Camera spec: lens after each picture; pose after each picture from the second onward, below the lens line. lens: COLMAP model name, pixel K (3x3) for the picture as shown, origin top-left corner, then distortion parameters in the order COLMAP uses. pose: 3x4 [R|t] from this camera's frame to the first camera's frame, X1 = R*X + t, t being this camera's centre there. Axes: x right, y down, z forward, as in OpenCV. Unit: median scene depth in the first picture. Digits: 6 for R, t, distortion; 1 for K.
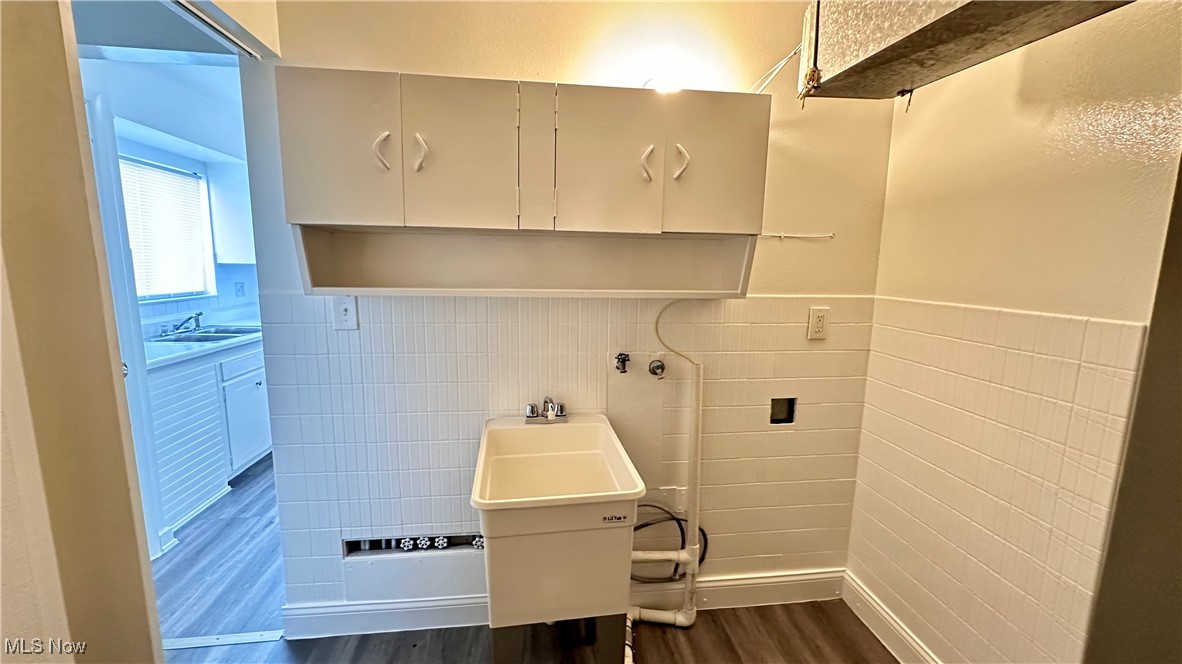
lens RADIAL K [[469.2, 0, 588.0], [0, 469.2, 329.9], [0, 0, 1]] dist [0.001209, 0.000044]
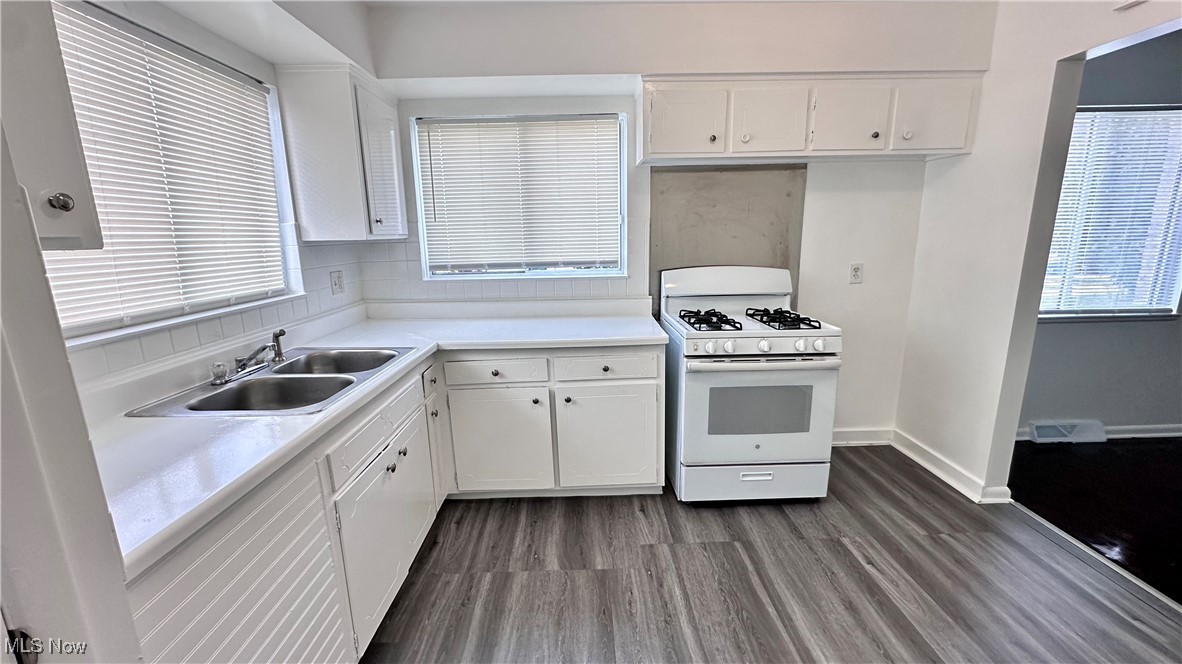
lens RADIAL K [[469.2, 0, 593.9], [0, 469.2, 334.7], [0, 0, 1]] dist [0.001209, 0.000044]
pose [[0.994420, -0.001669, -0.105481, -0.381717], [0.009199, 0.997438, 0.070938, -0.066619], [0.105093, -0.071512, 0.991888, 0.466524]]
